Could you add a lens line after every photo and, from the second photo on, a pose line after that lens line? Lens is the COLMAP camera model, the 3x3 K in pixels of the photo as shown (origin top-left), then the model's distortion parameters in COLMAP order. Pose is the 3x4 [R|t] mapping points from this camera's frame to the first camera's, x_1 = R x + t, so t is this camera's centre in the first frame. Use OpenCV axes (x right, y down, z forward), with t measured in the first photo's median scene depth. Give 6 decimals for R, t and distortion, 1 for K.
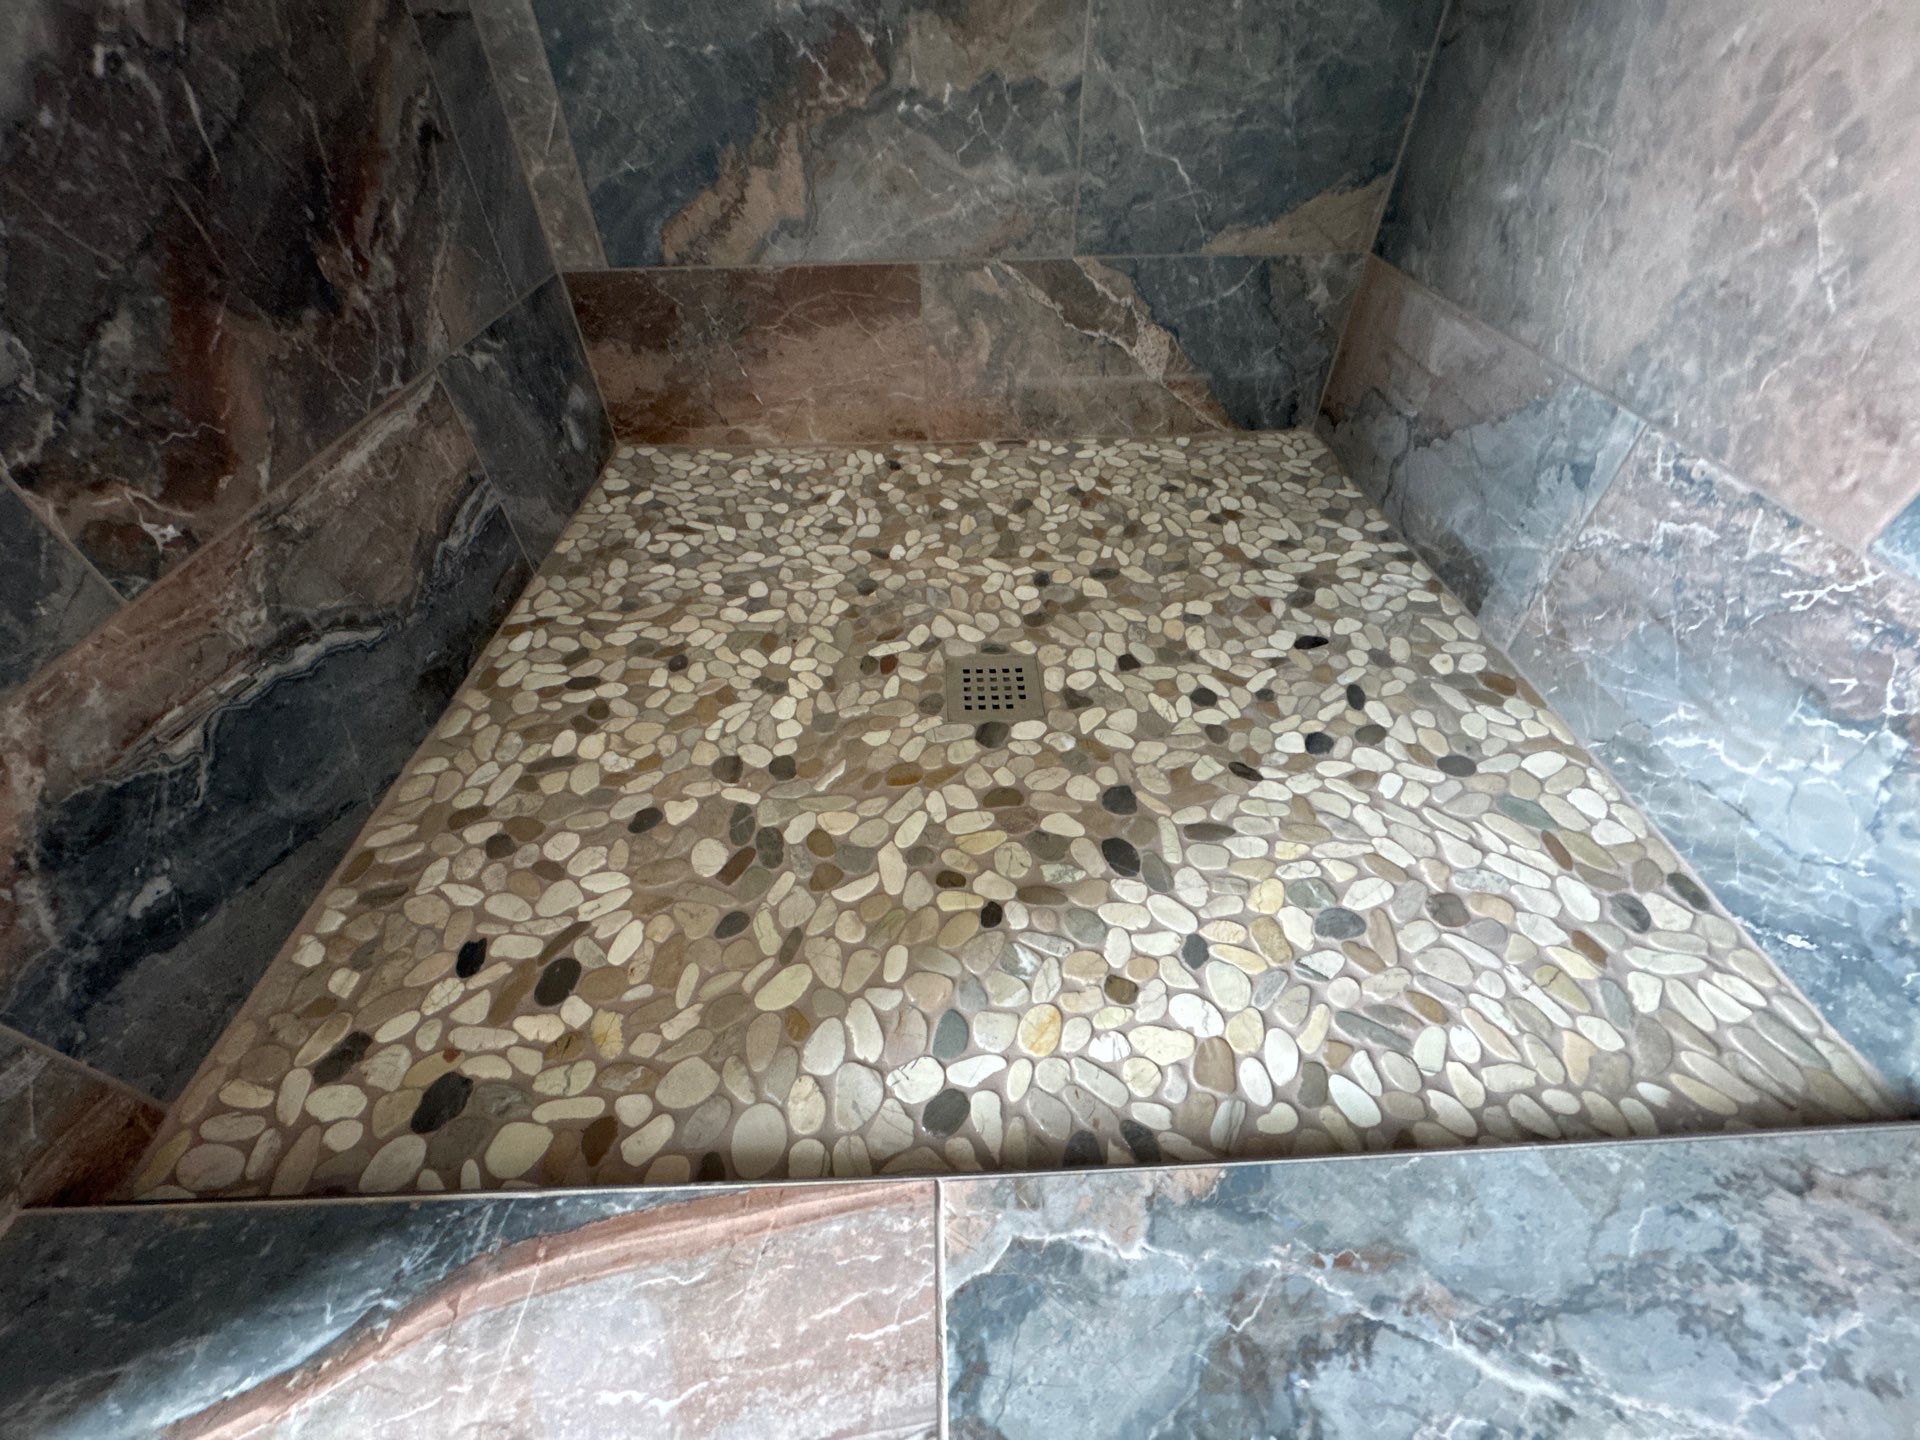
lens RADIAL K [[759.6, 0, 960.4], [0, 759.6, 722.3], [0, 0, 1]] dist [-0.004529, 0.000752]
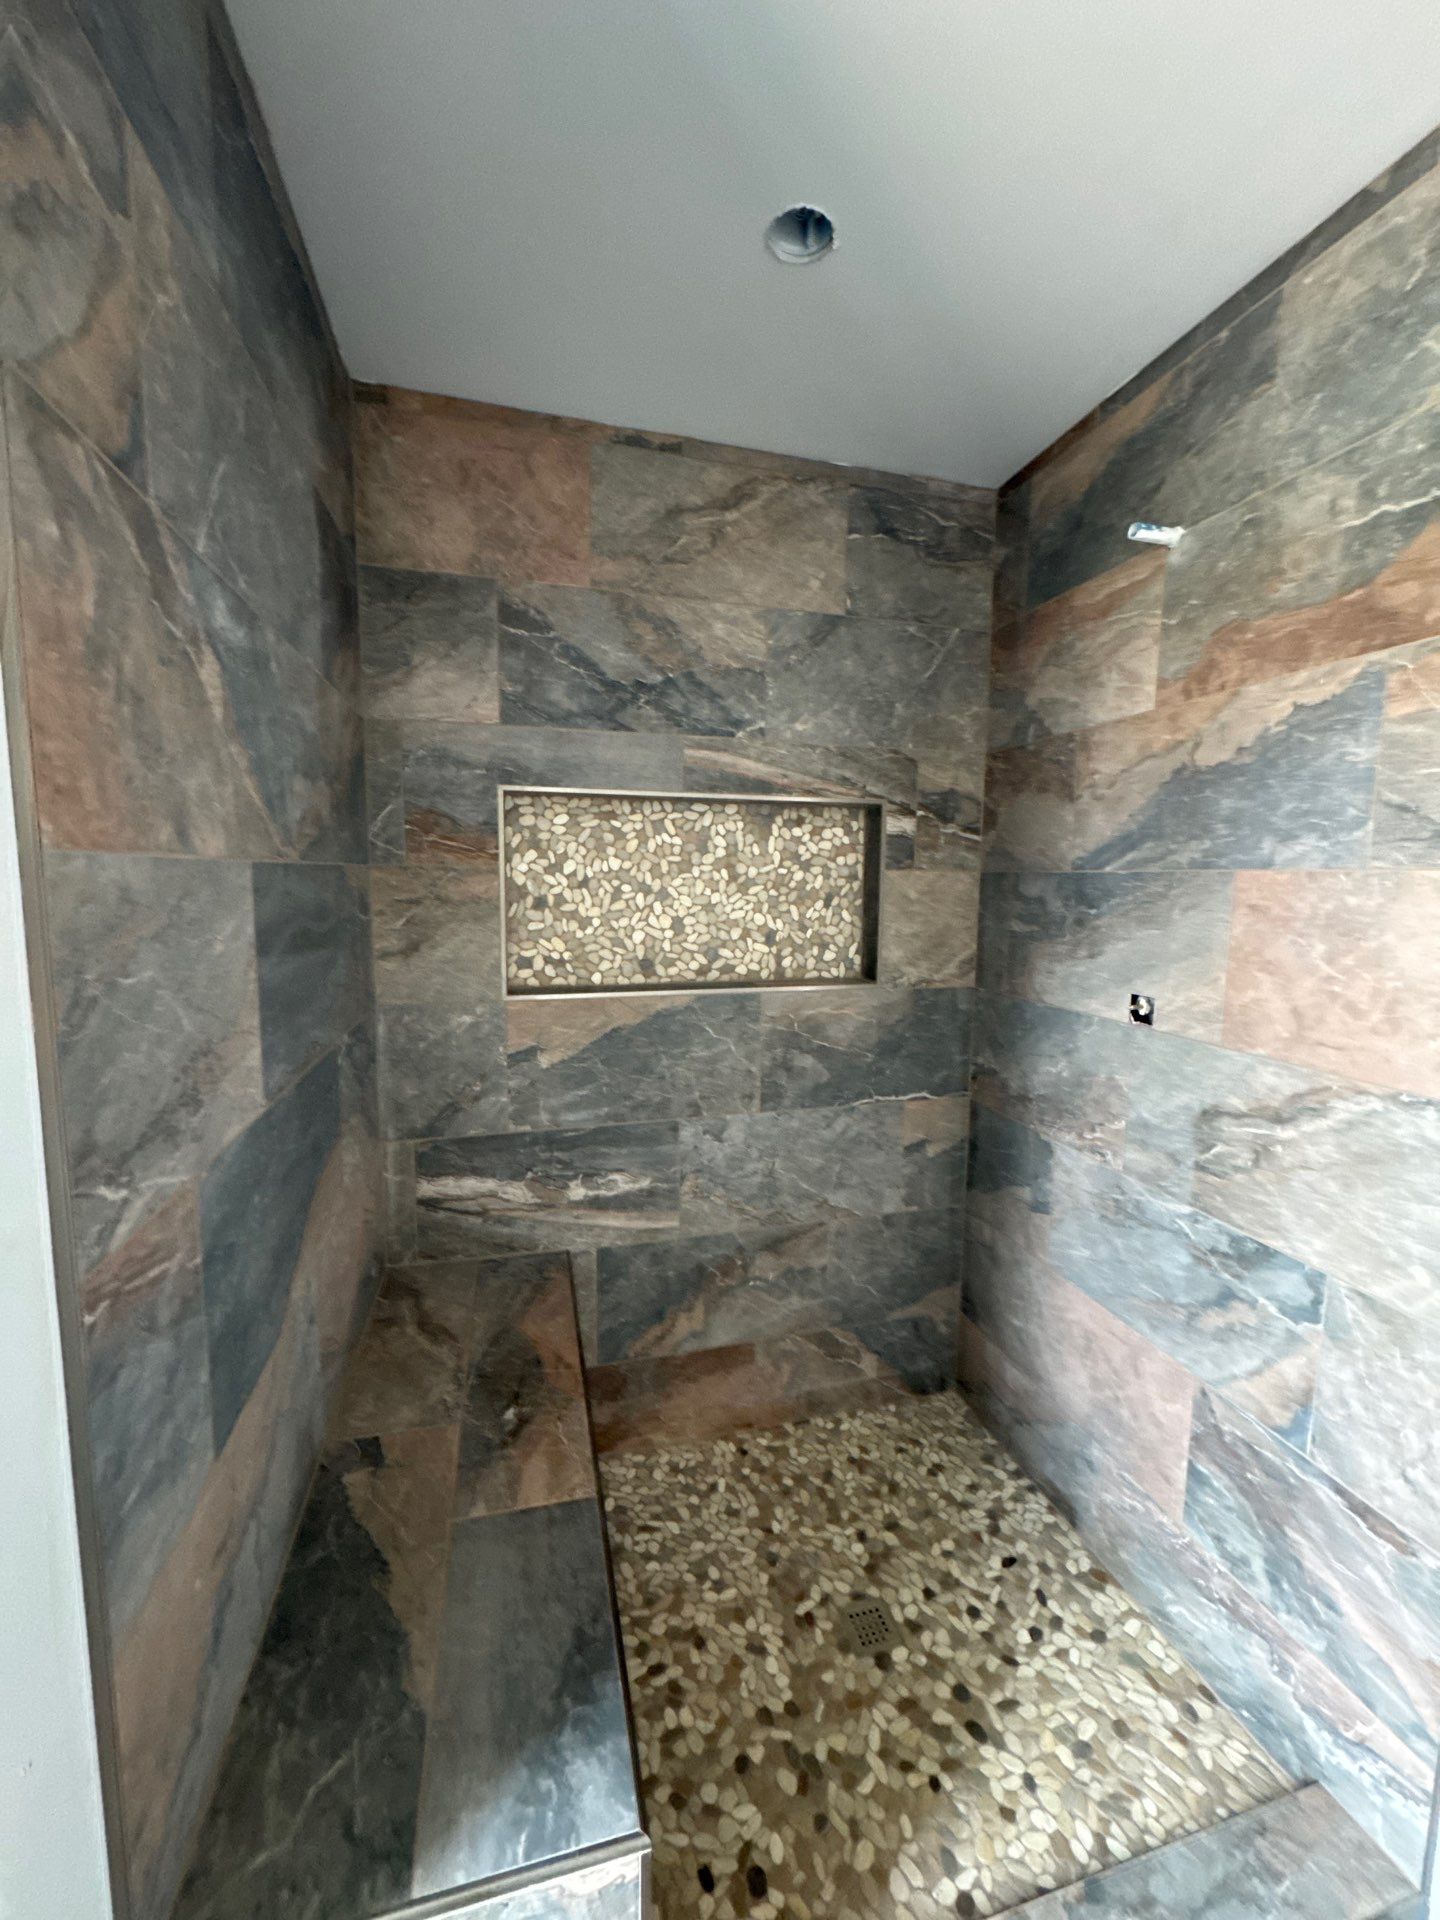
lens RADIAL K [[759.6, 0, 720.3], [0, 759.6, 961.2], [0, 0, 1]] dist [-0.004529, 0.000752]
pose [[0.974091, -0.002167, 0.226146, -0.751878], [0.141336, 0.786462, -0.601250, -0.270064], [-0.176552, 0.617635, 0.766392, -1.417066]]
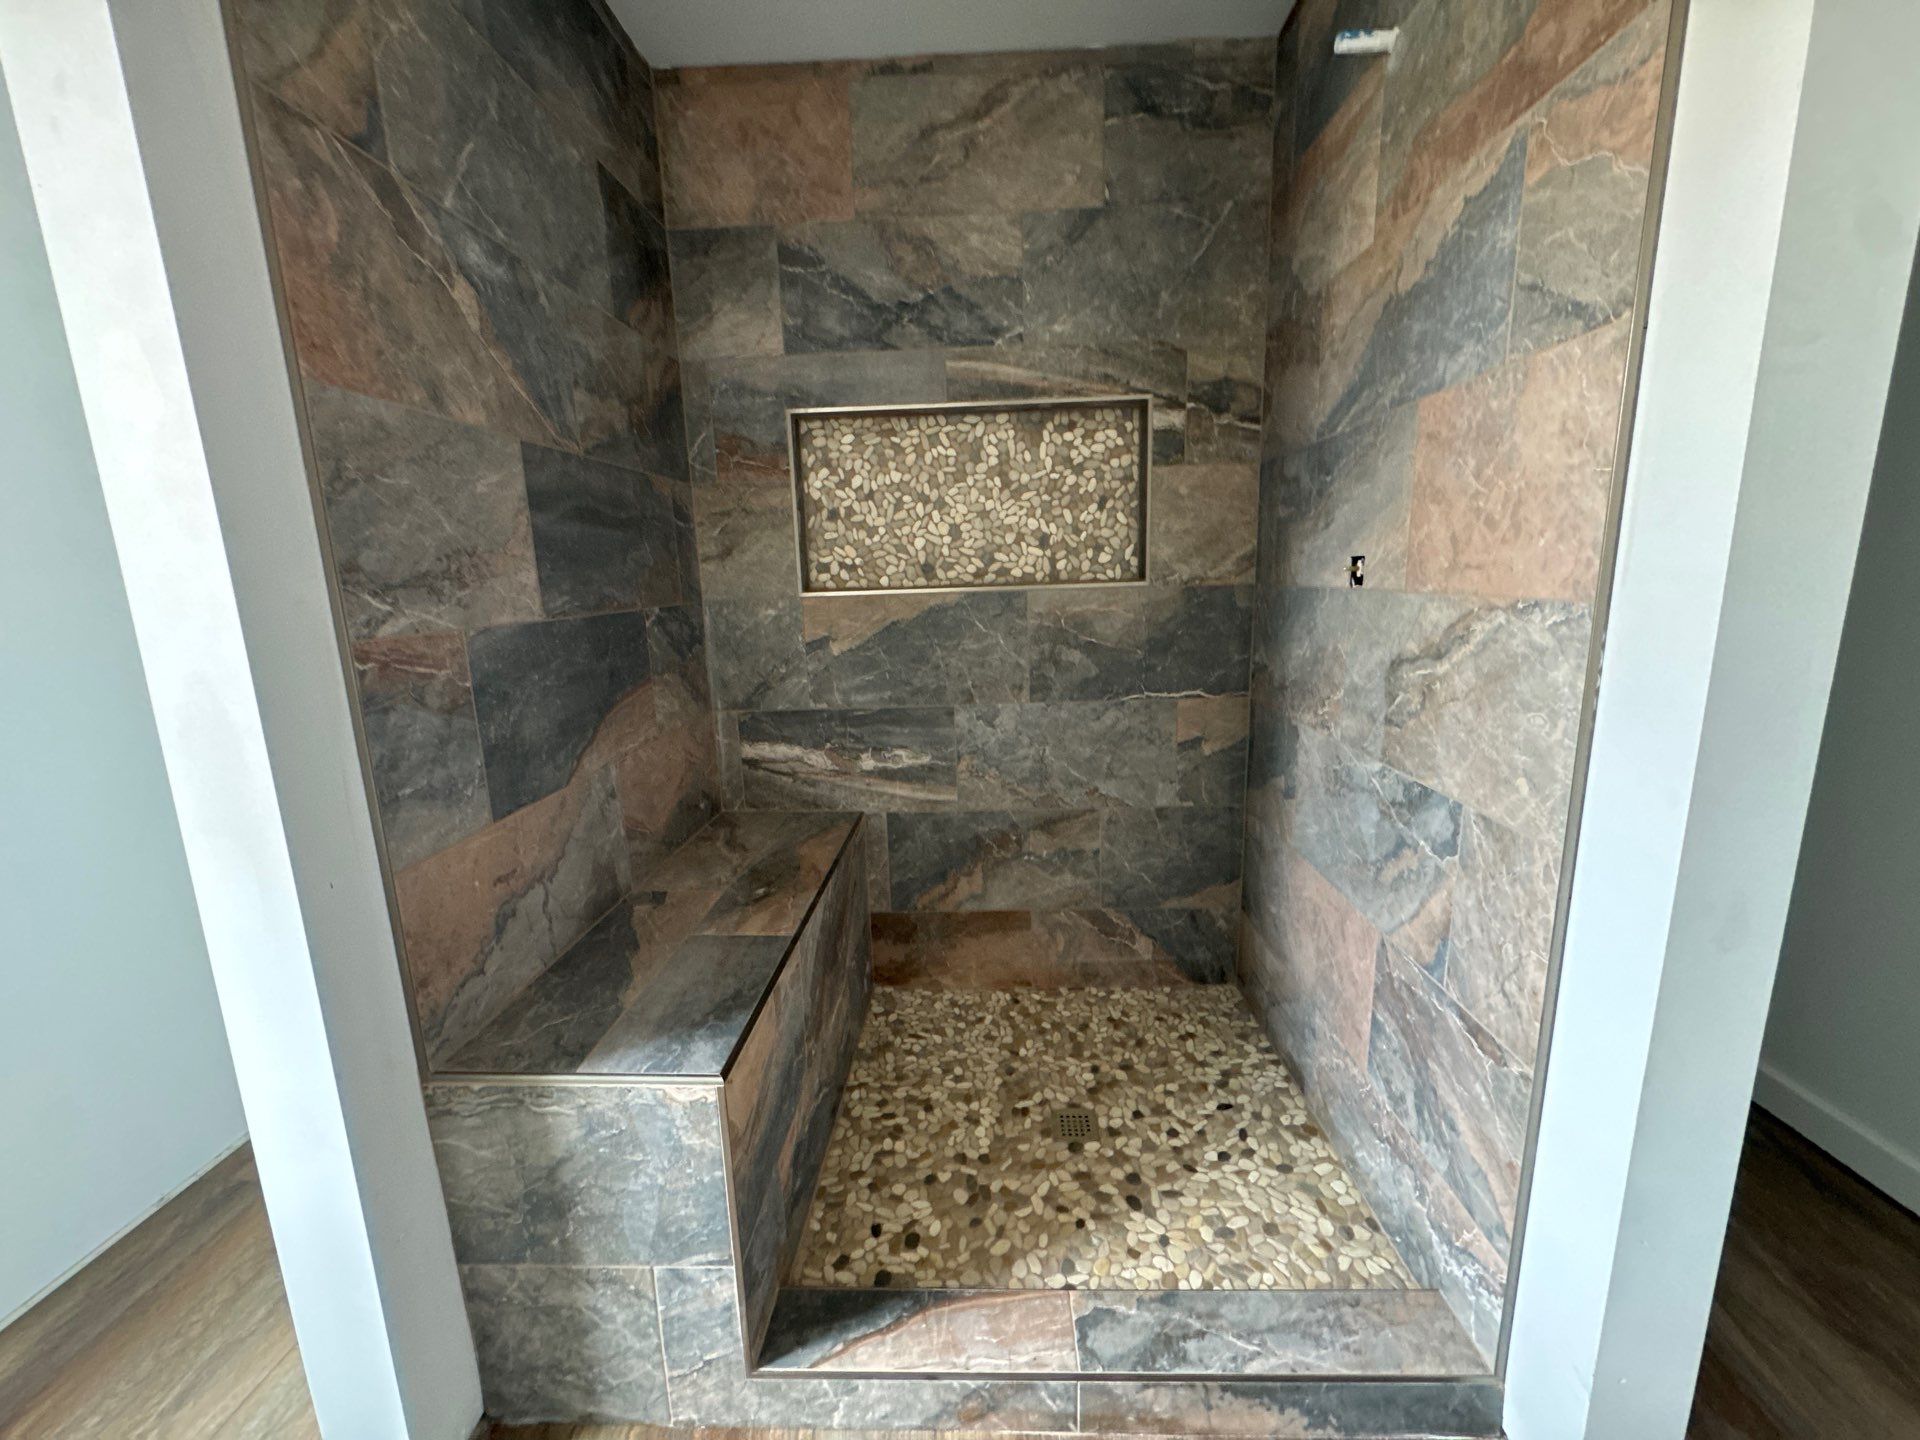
lens RADIAL K [[759.6, 0, 960.9], [0, 759.6, 722.3], [0, 0, 1]] dist [-0.004529, 0.000752]
pose [[0.997330, -0.003427, -0.072942, -0.120575], [-0.036894, 0.838380, -0.543837, 0.182402], [0.063017, 0.545076, 0.836015, -1.476037]]
